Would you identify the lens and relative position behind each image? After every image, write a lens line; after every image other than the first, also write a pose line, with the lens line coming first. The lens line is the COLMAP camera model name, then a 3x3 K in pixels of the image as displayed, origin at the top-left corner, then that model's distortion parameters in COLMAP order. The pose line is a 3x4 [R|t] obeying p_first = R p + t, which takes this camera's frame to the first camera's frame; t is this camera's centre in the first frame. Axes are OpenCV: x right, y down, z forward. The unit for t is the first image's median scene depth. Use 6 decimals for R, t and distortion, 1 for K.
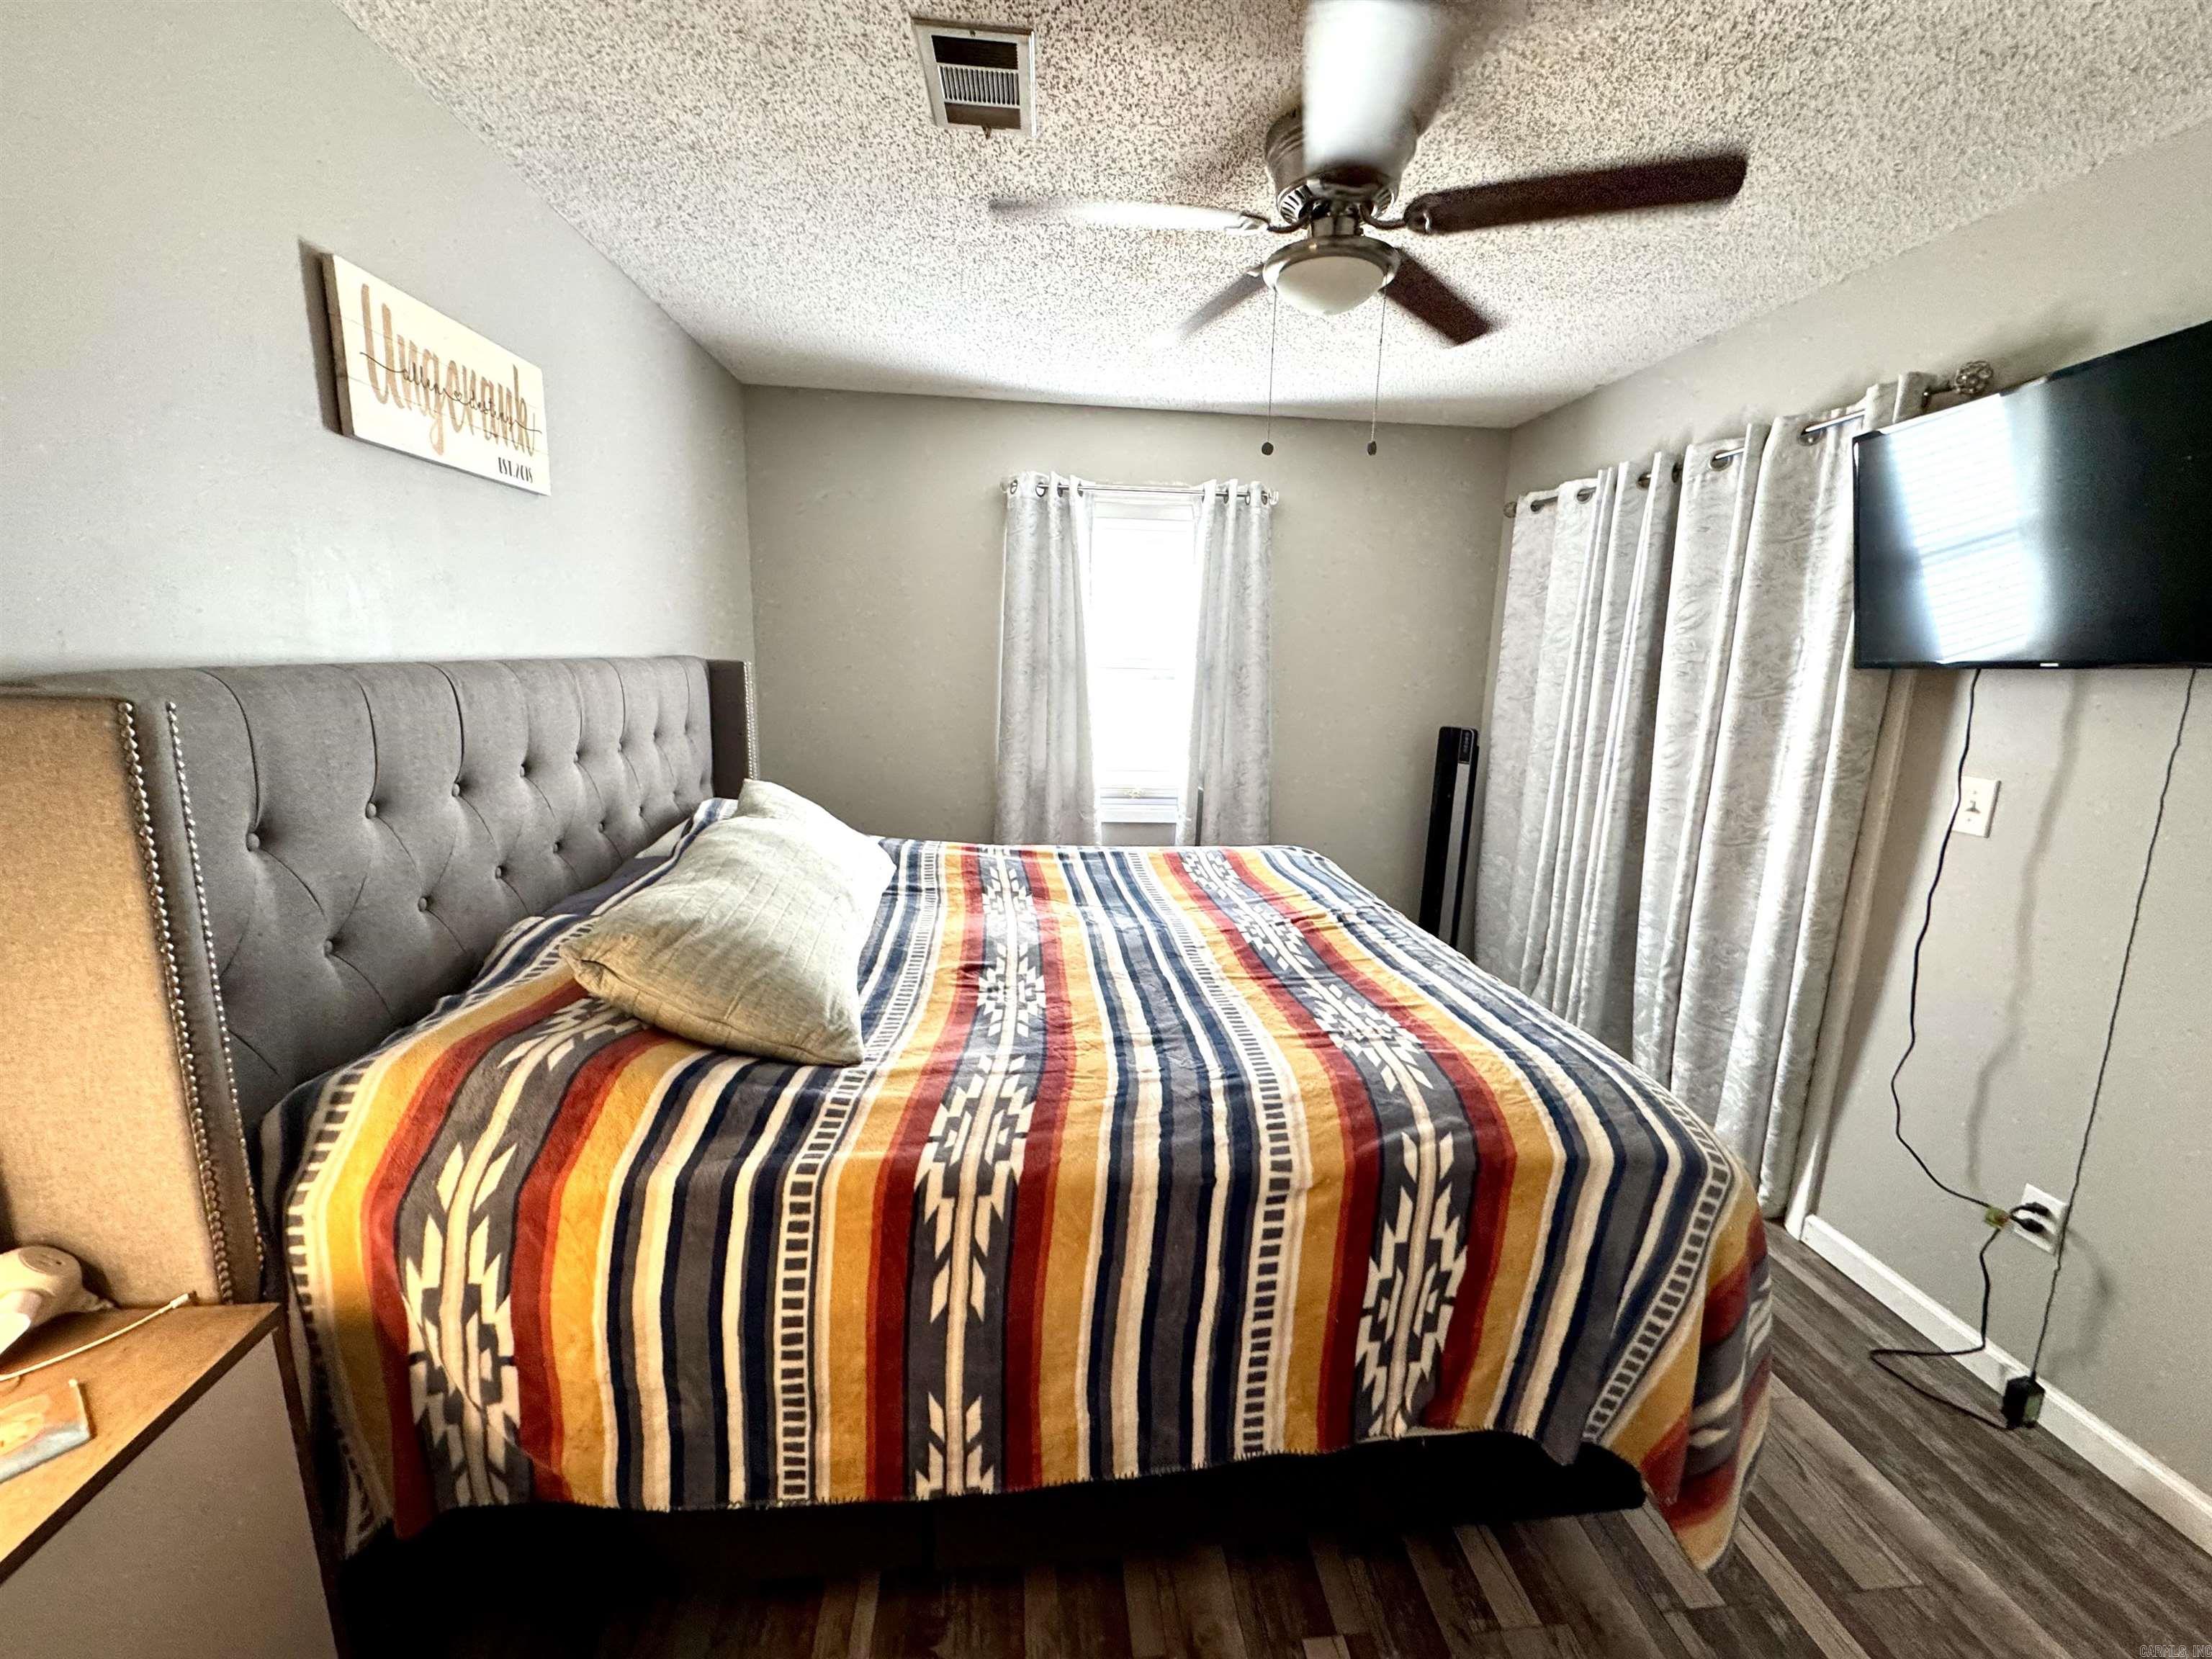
lens RADIAL K [[879.5, 0, 1103.7], [0, 879.5, 823.9], [0, 0, 1]] dist [-0.002572, -0.000136]
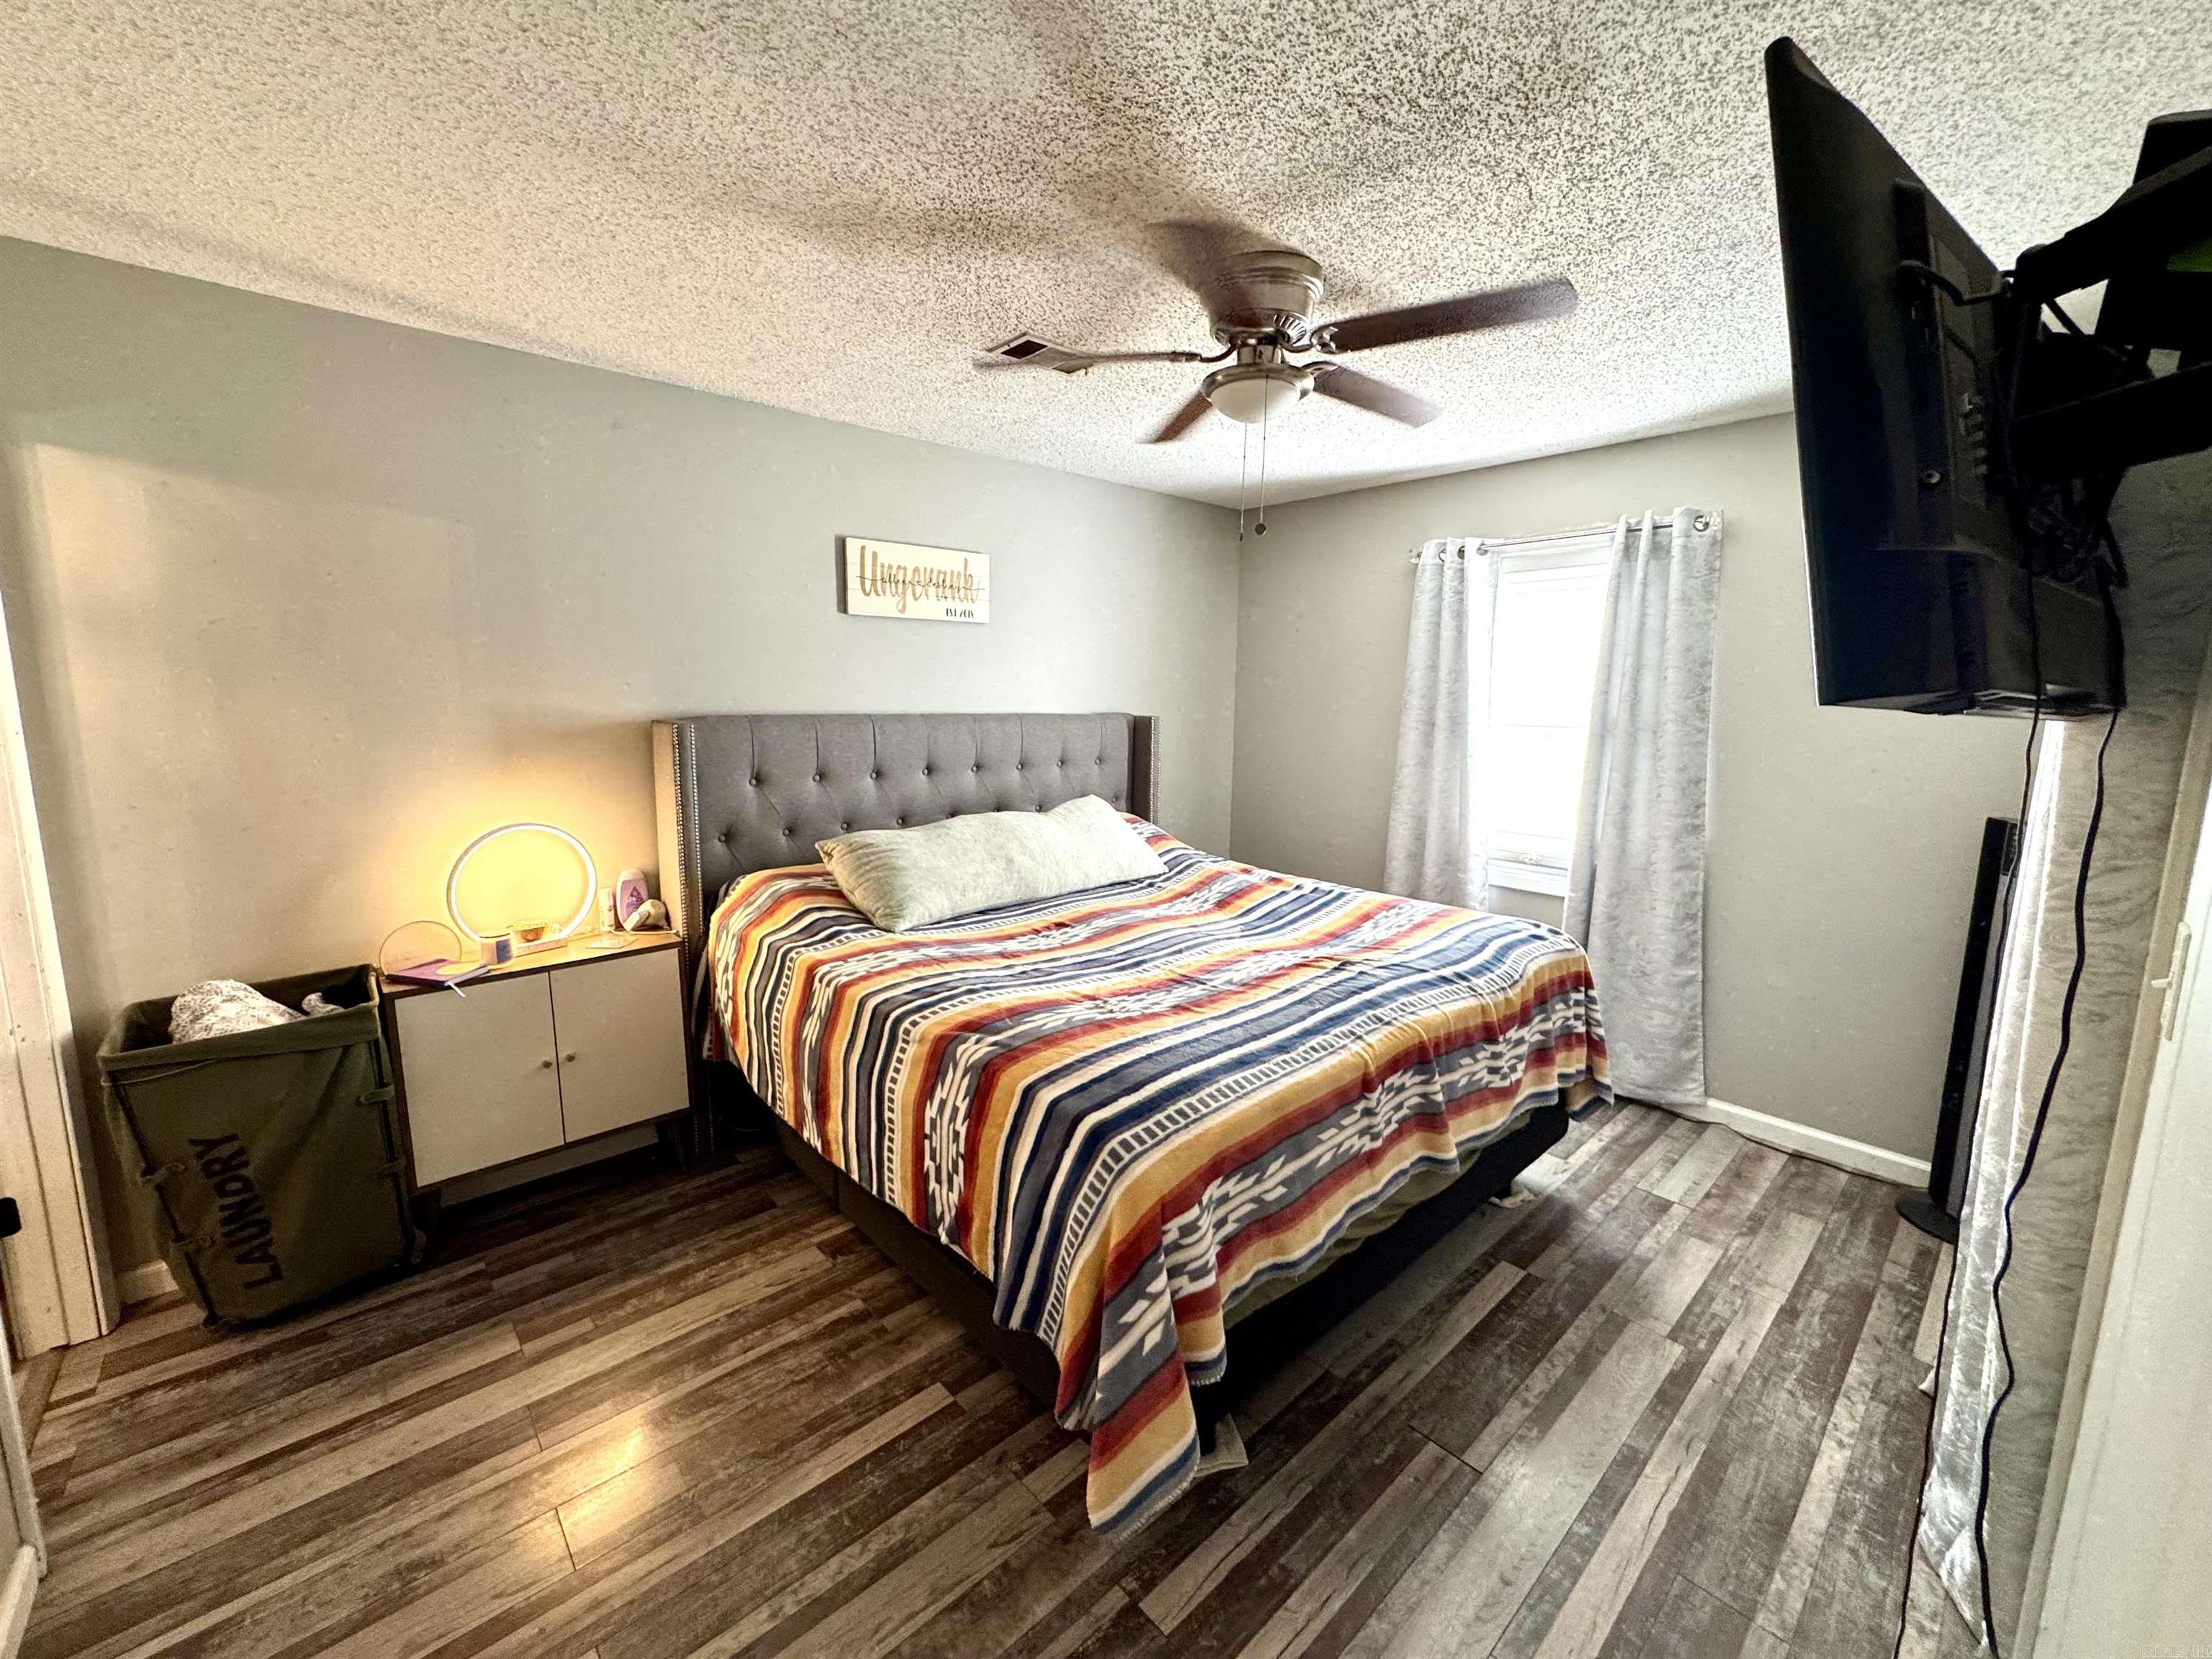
lens RADIAL K [[879.5, 0, 1103.7], [0, 879.5, 823.9], [0, 0, 1]] dist [-0.002572, -0.000136]
pose [[0.593329, 0.096133, -0.799199, 1.215785], [-0.150826, 0.988536, 0.006934, -0.023153], [0.790704, 0.116426, 0.601026, 0.200809]]
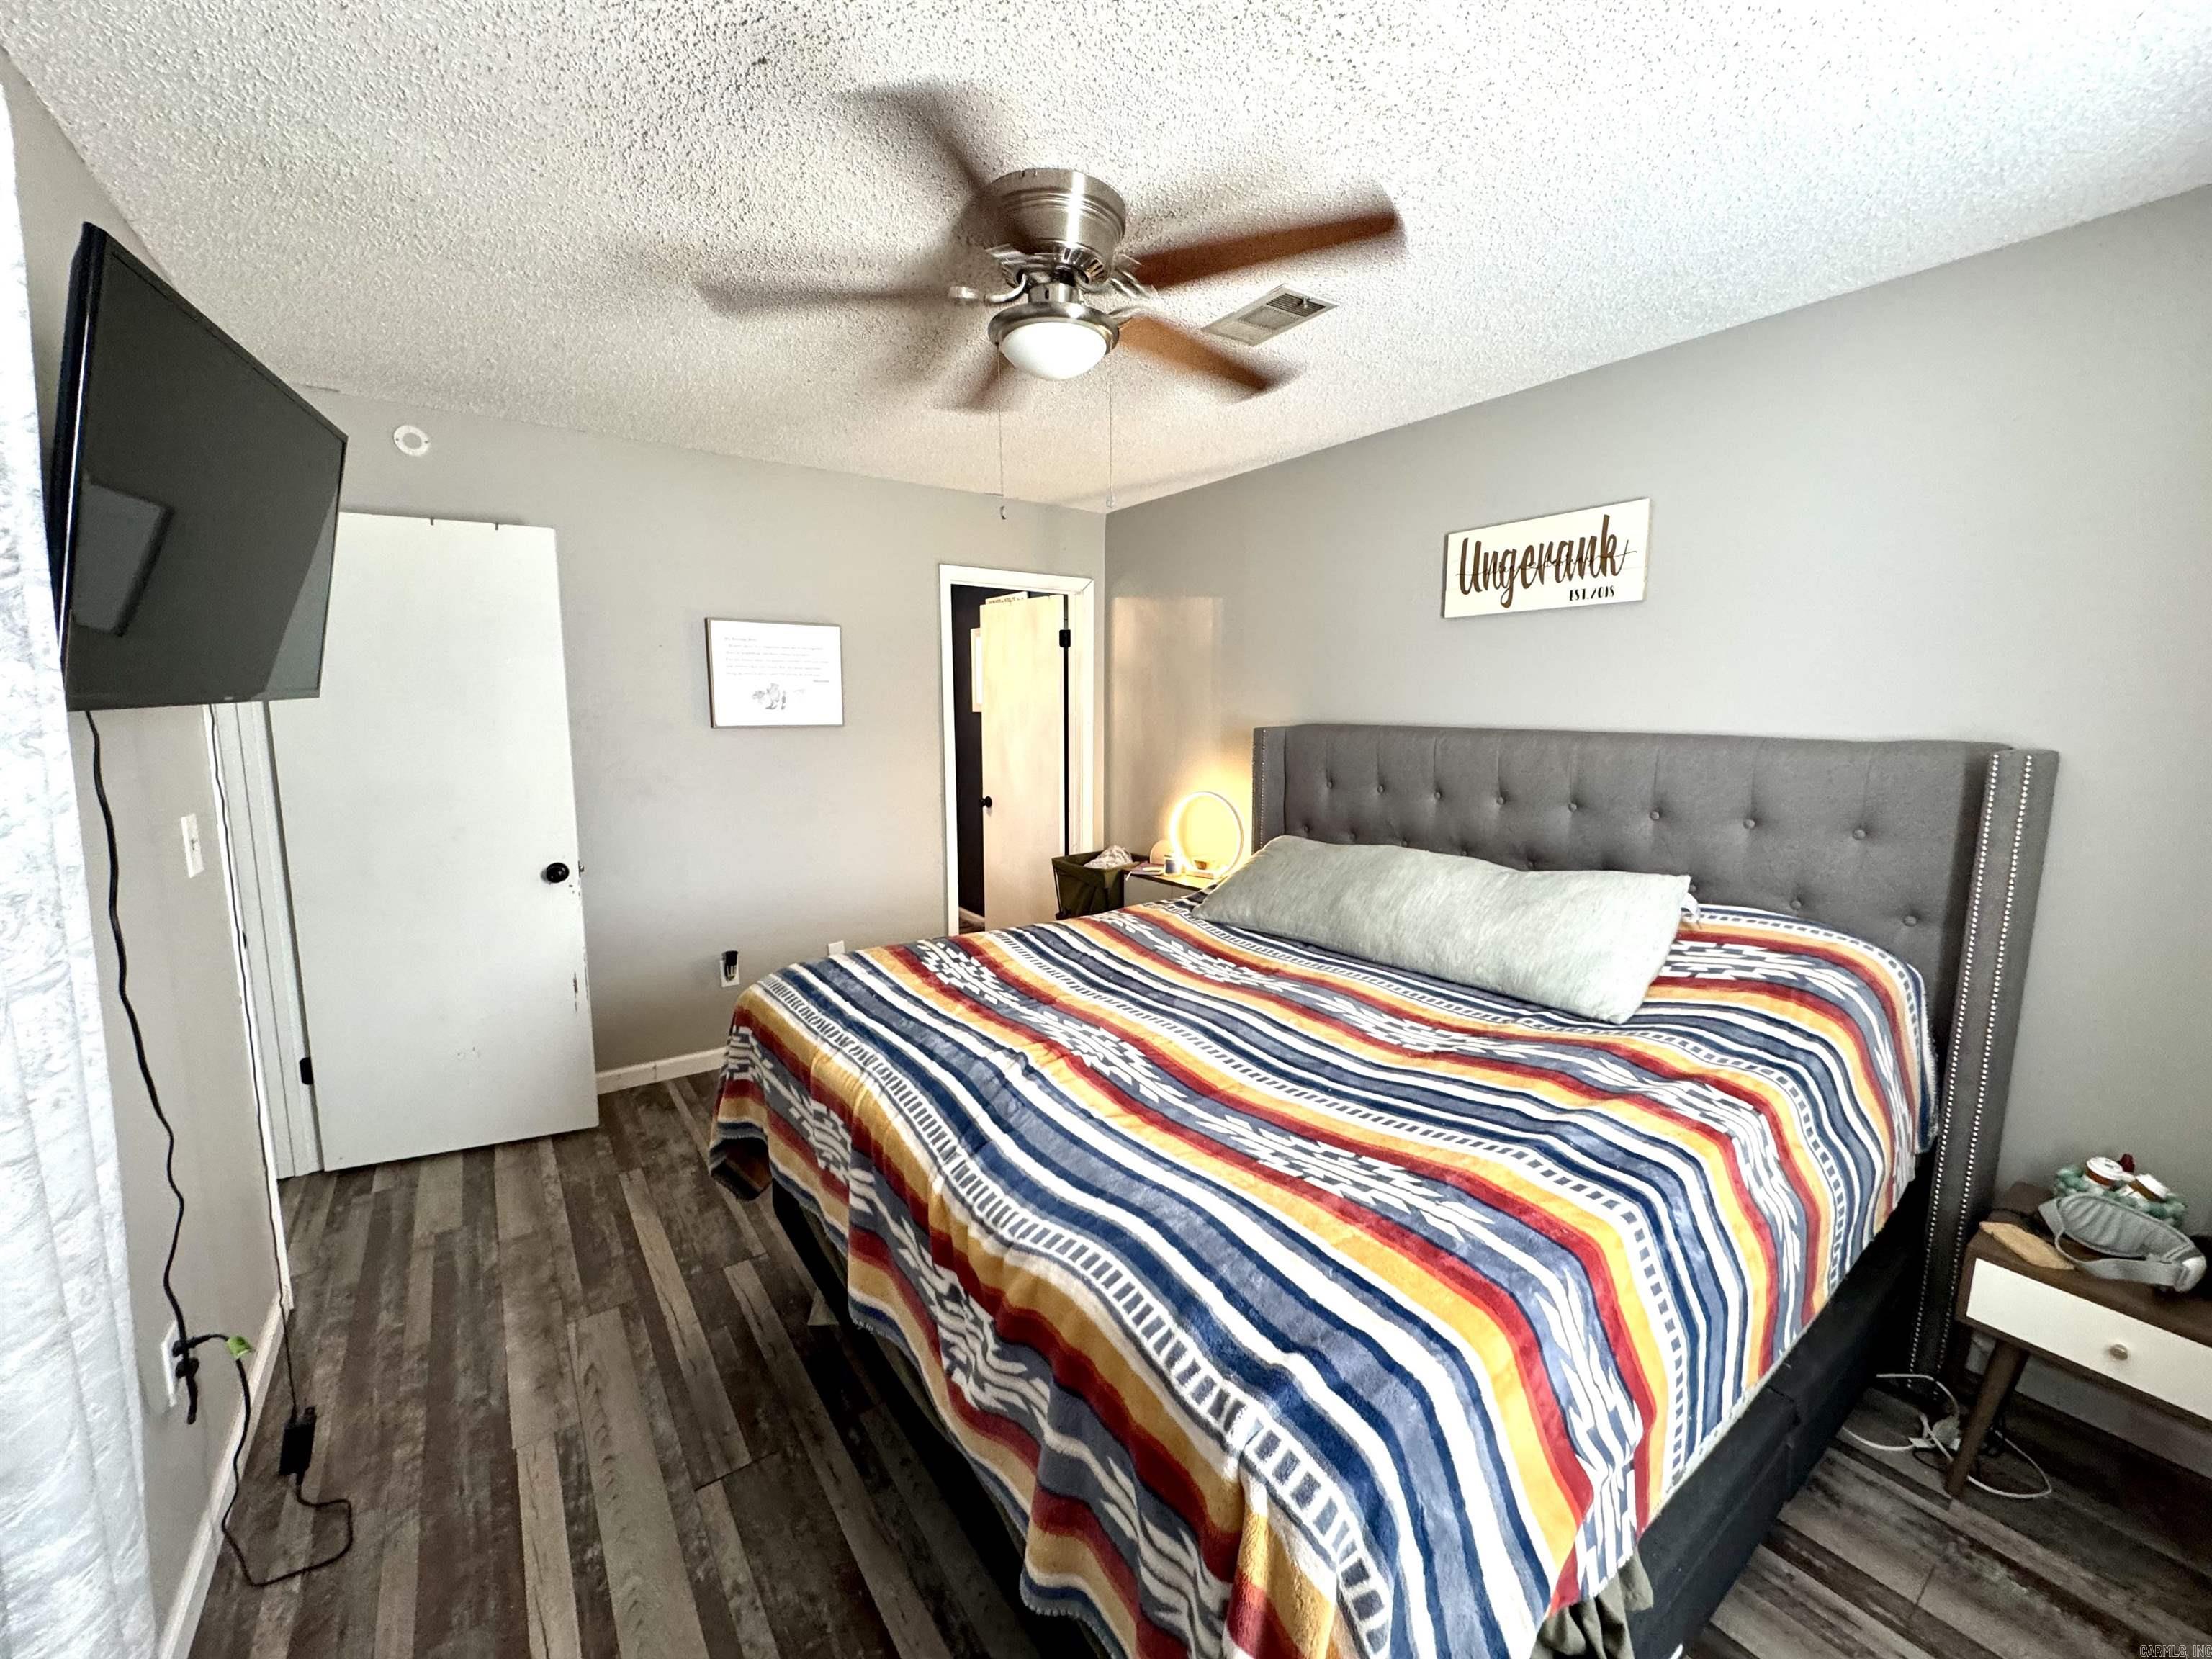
lens RADIAL K [[879.5, 0, 1103.7], [0, 879.5, 823.9], [0, 0, 1]] dist [-0.002572, -0.000136]
pose [[-0.862785, 0.036858, -0.504226, 0.786861], [-0.127117, 0.949484, 0.286917, -0.417538], [0.489330, 0.311643, -0.814515, 2.149412]]
